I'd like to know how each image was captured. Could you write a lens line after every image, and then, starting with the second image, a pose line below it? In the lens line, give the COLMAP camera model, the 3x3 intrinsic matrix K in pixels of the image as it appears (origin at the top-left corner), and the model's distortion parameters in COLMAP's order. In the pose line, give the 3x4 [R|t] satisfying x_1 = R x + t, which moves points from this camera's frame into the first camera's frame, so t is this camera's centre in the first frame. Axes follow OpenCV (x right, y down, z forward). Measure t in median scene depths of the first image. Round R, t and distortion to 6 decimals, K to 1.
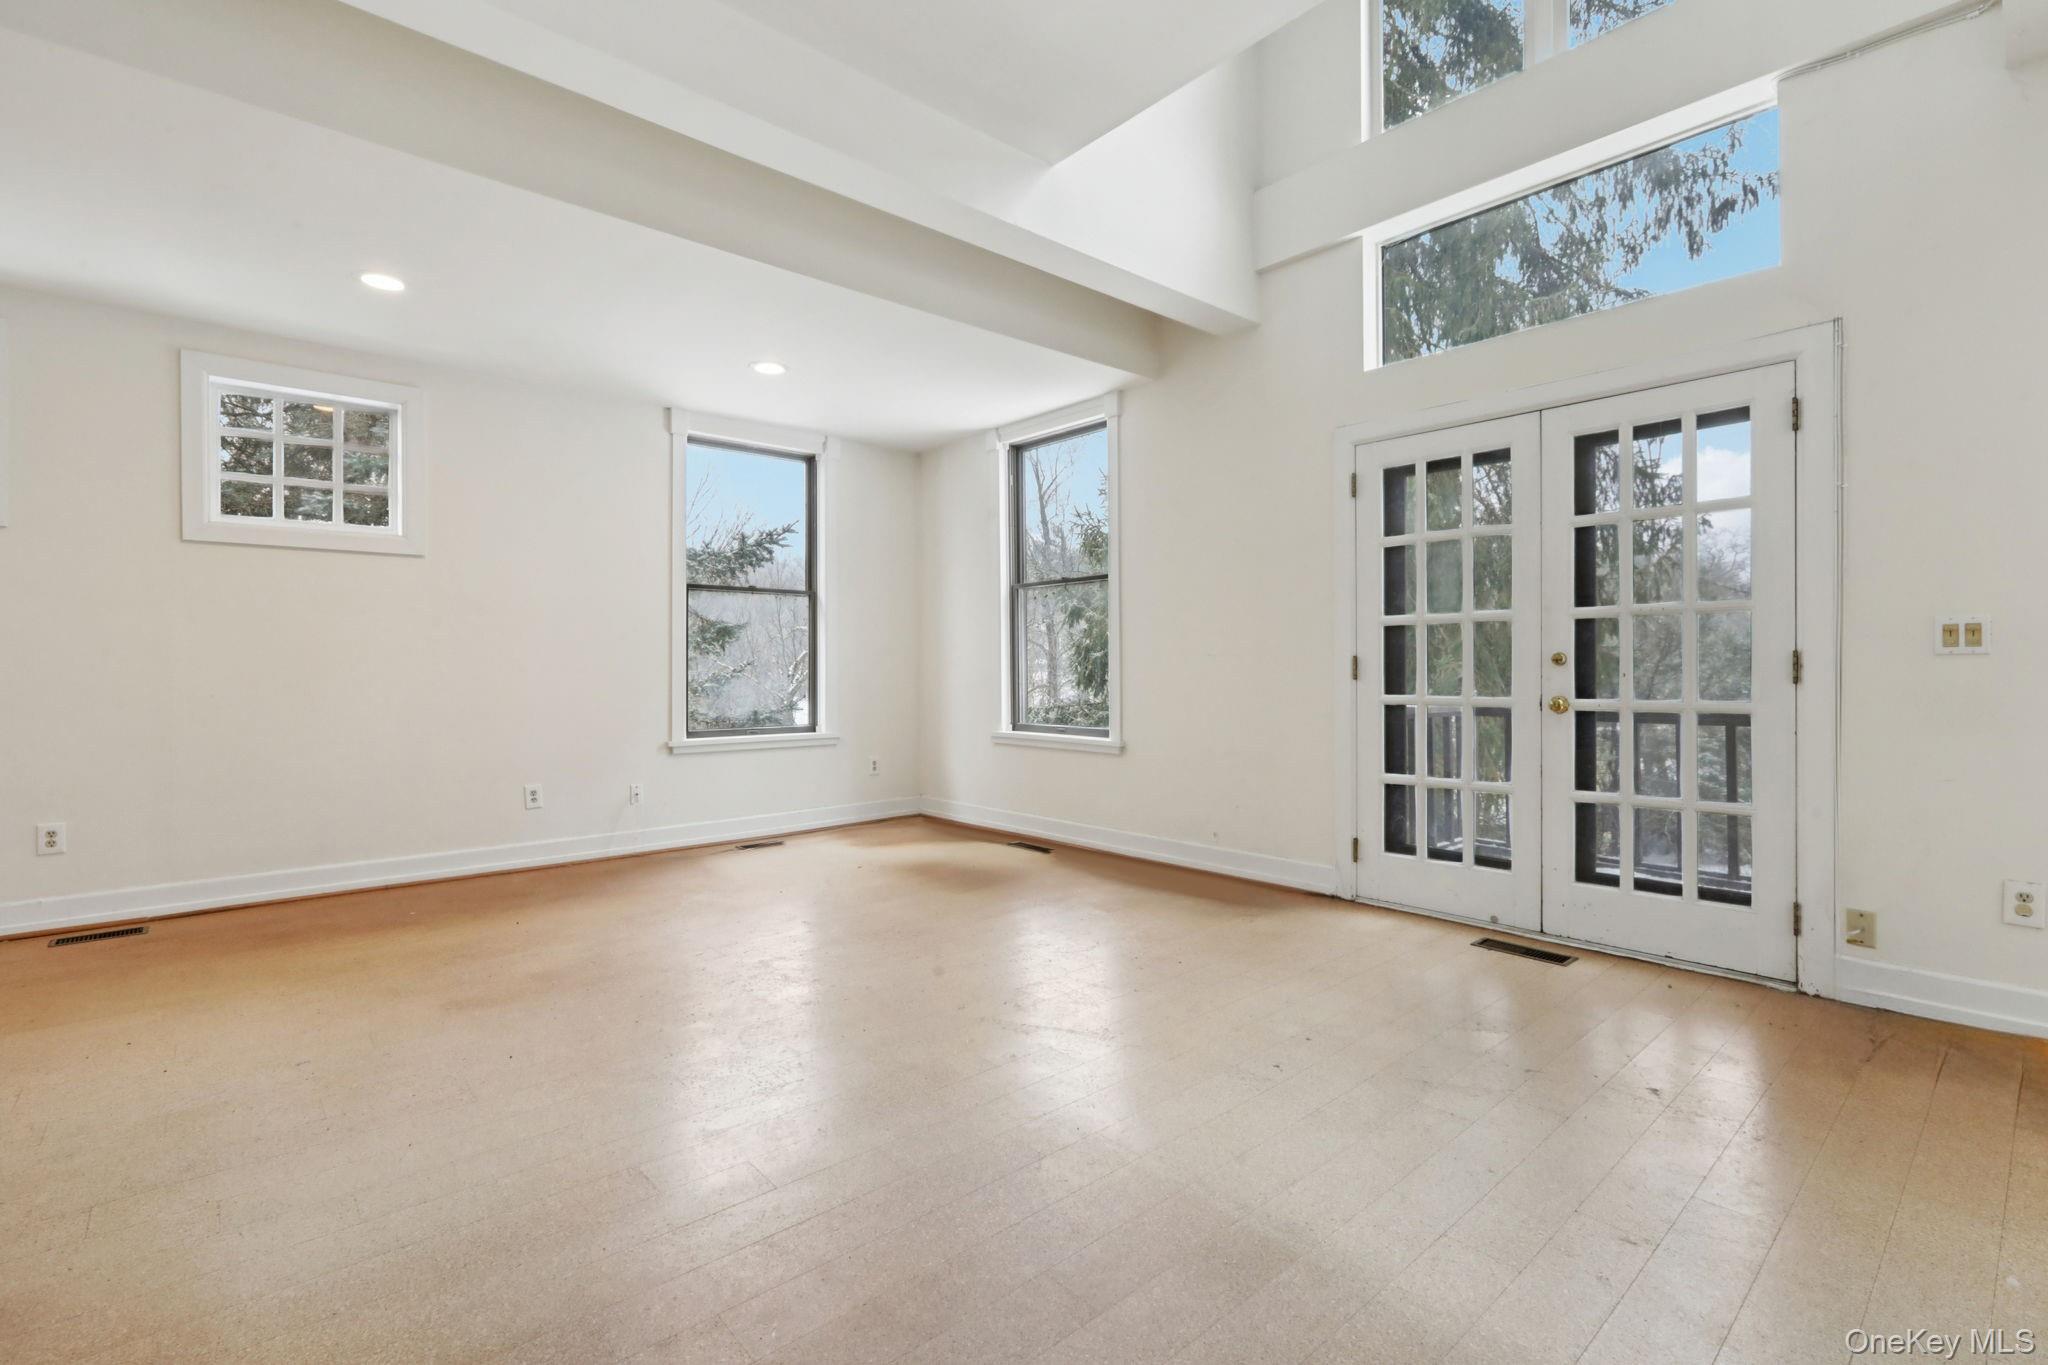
lens RADIAL K [[933.0, 0, 1022.6], [0, 933.0, 676.6], [0, 0, 1]] dist [0.004628, 0.001785]
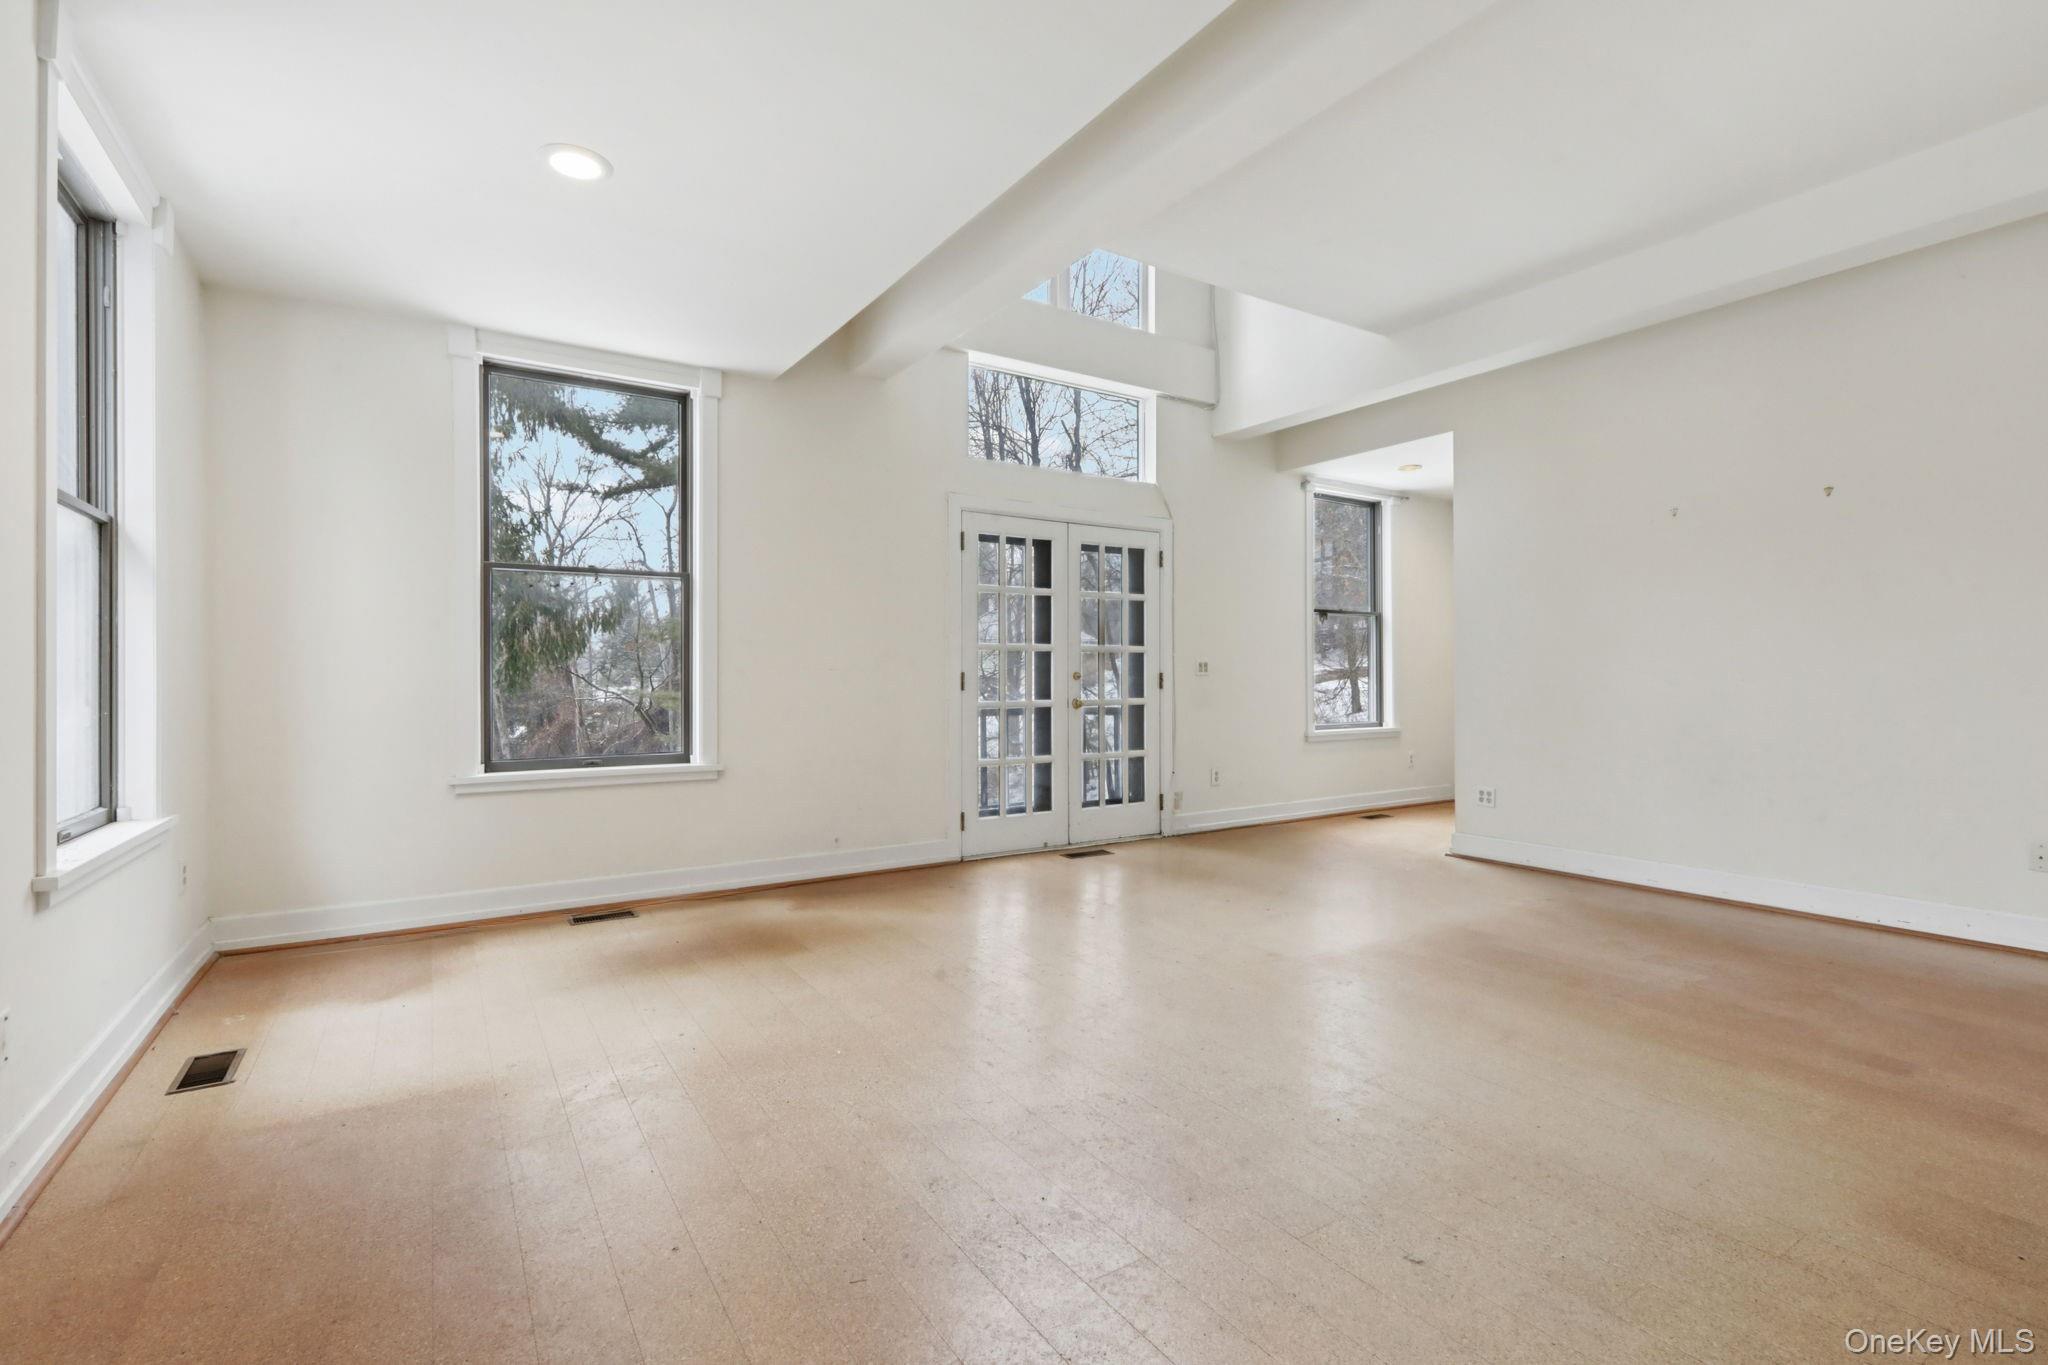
lens RADIAL K [[933.0, 0, 990.5], [0, 933.0, 678.6], [0, 0, 1]] dist [0.004628, 0.001785]
pose [[0.156362, -0.004298, 0.987690, -1.036379], [0.006254, 0.999975, 0.003361, -0.019702], [-0.987680, 0.005652, 0.156385, 0.852078]]
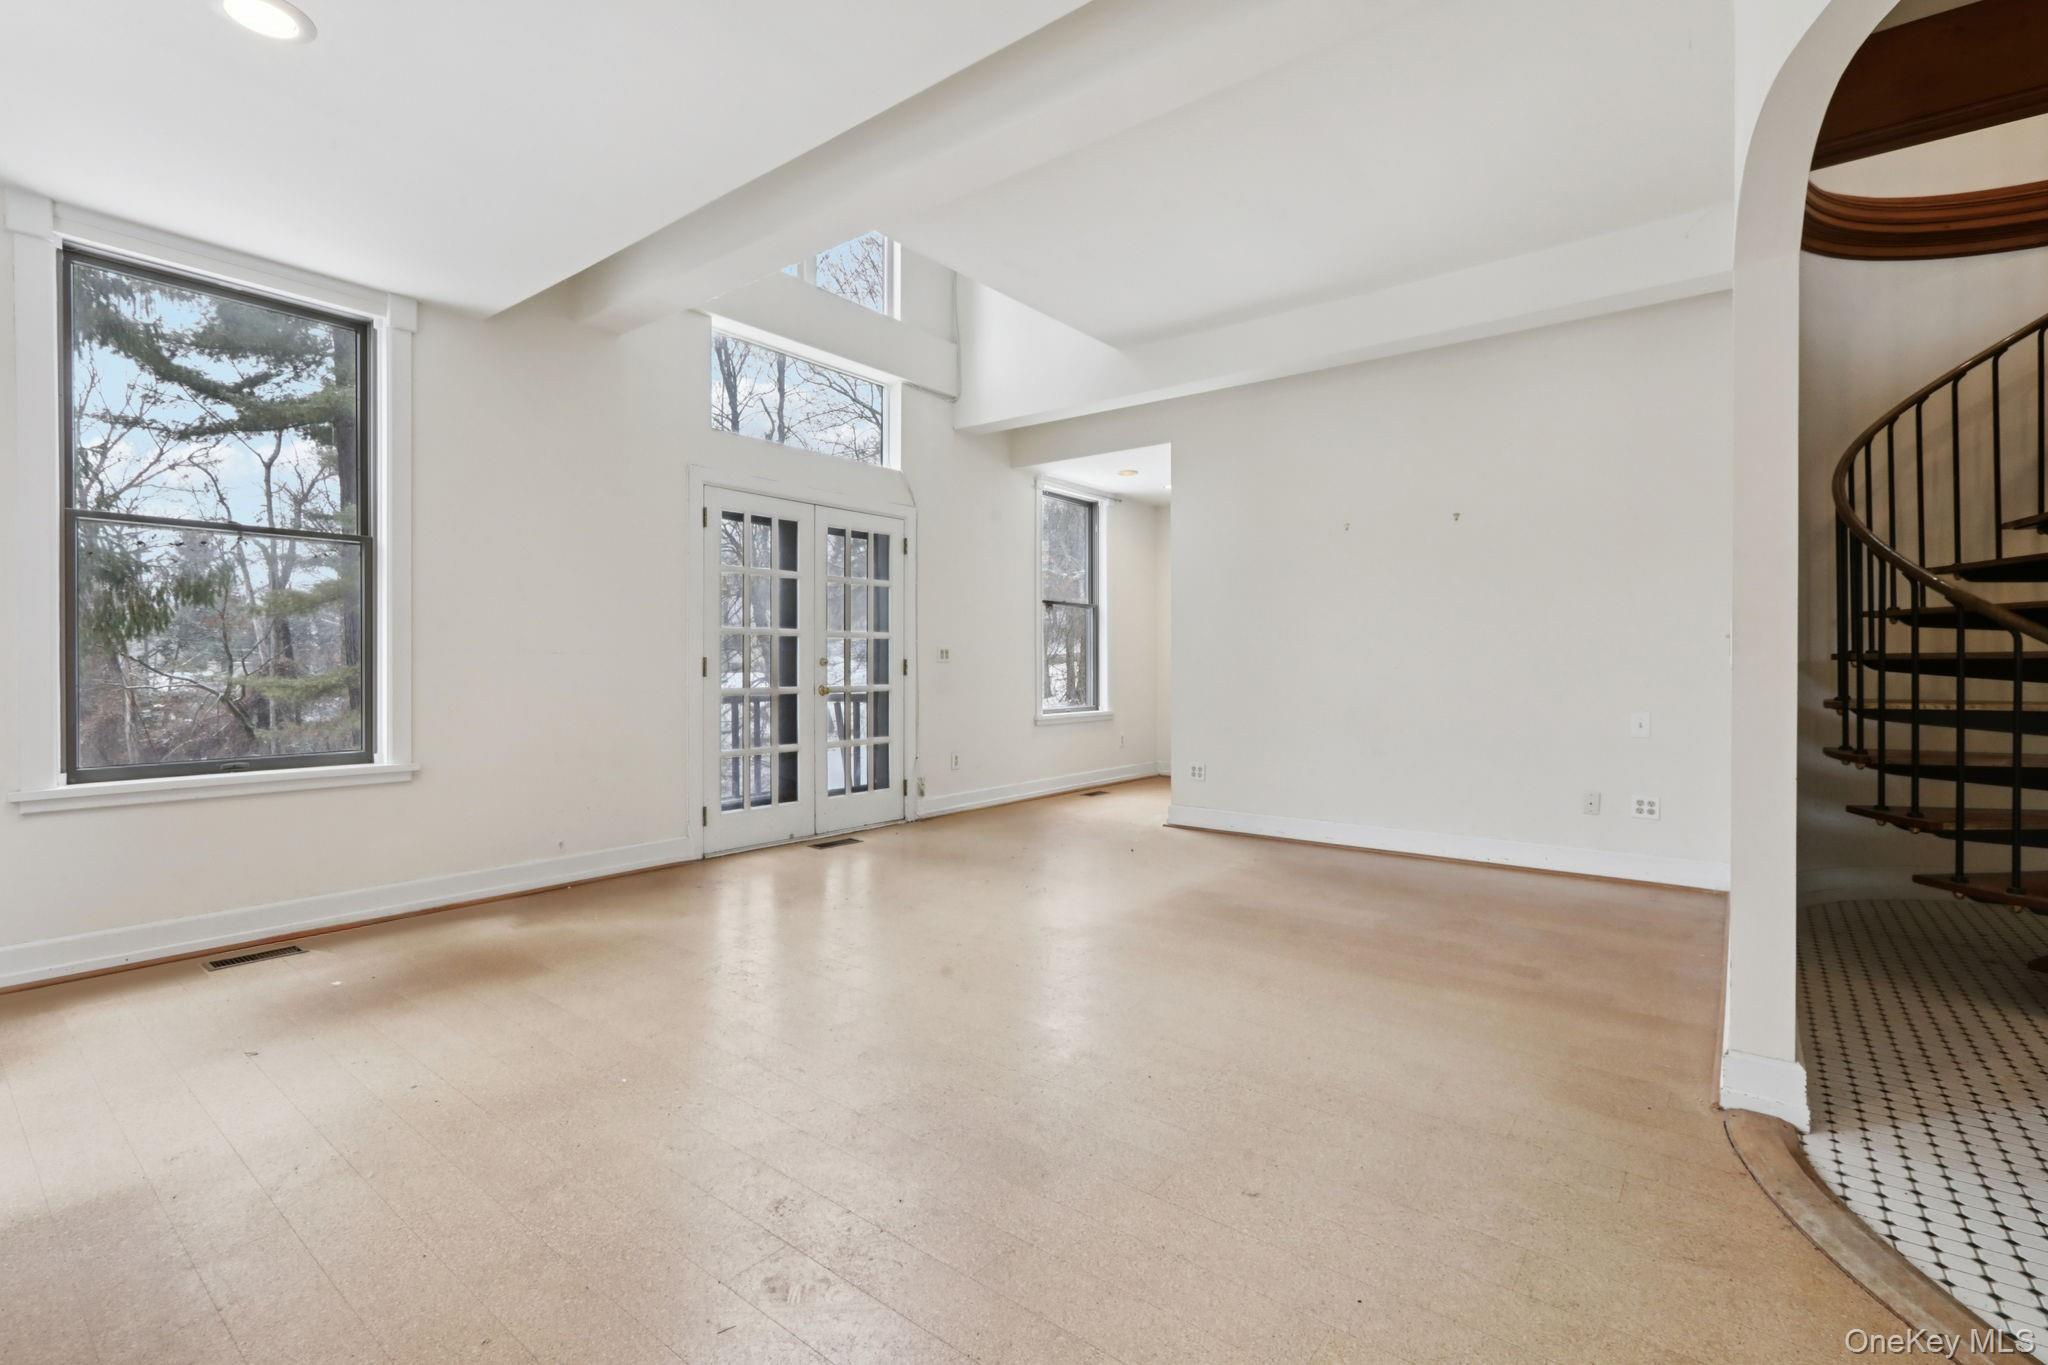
lens RADIAL K [[933.0, 0, 1004.3], [0, 933.0, 670.2], [0, 0, 1]] dist [0.004628, 0.001785]
pose [[-0.175307, -0.009785, 0.984465, -1.023990], [0.000260, 0.999950, 0.009985, -0.019648], [-0.984514, 0.002006, -0.175296, 0.931223]]
